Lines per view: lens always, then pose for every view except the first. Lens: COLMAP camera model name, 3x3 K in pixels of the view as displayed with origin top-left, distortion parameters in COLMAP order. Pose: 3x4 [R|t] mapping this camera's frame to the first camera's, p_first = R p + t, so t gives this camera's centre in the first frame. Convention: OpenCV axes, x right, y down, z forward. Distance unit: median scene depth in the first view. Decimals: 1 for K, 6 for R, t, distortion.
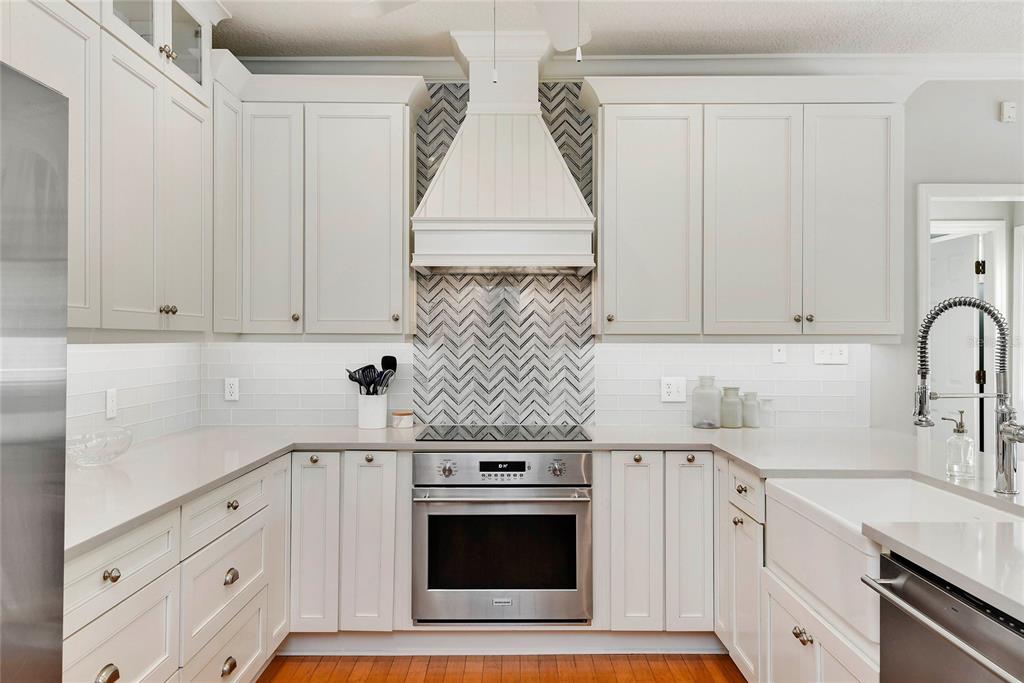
lens RADIAL K [[766.6, 0, 512.1], [0, 766.6, 336.2], [0, 0, 1]] dist [0.021087, 0.006280]
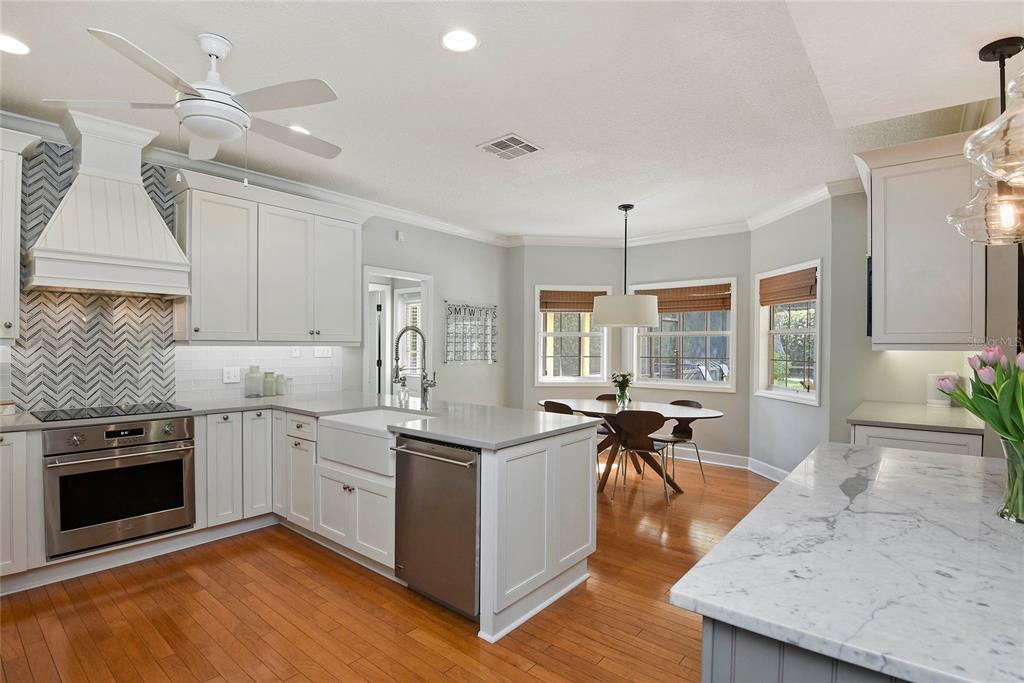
lens RADIAL K [[494.4, 0, 512.1], [0, 494.4, 347.9], [0, 0, 1]] dist [-0.033953, -0.001667]
pose [[0.640964, -0.002172, 0.767568, -0.201438], [-0.007780, 0.999926, 0.009326, -0.000809], [-0.767532, -0.011949, 0.640900, -0.099500]]
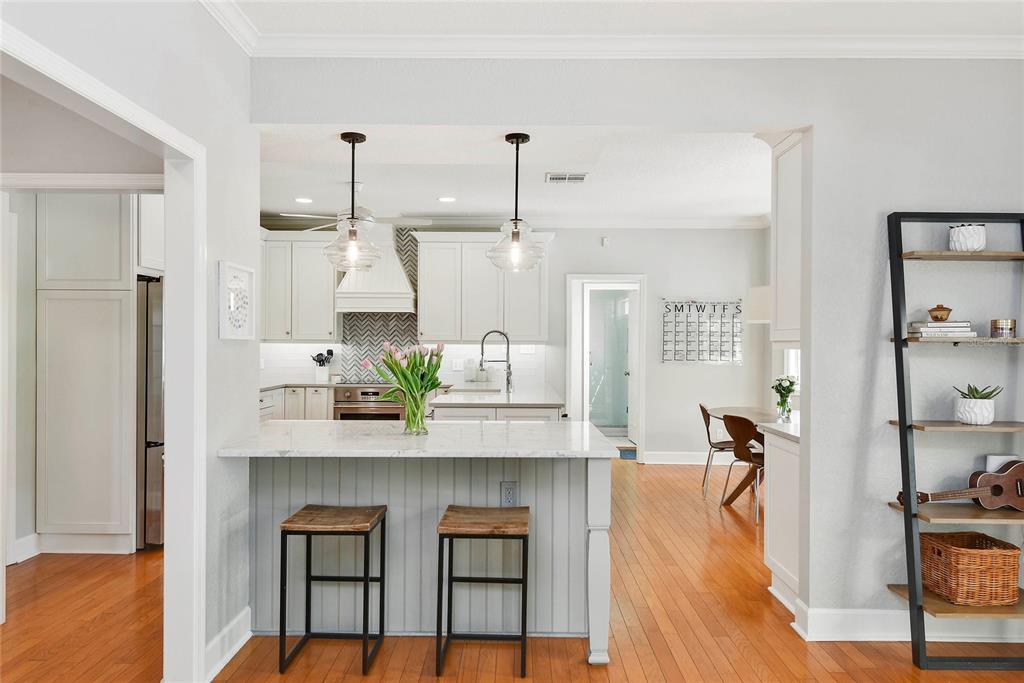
lens RADIAL K [[733.3, 0, 512.7], [0, 733.3, 343.2], [0, 0, 1]] dist [0.061431, 0.000633]
pose [[0.999873, 0.003691, -0.015525, 0.414390], [-0.003570, 0.999963, 0.007856, -0.011764], [0.015553, -0.007800, 0.999849, -1.170771]]
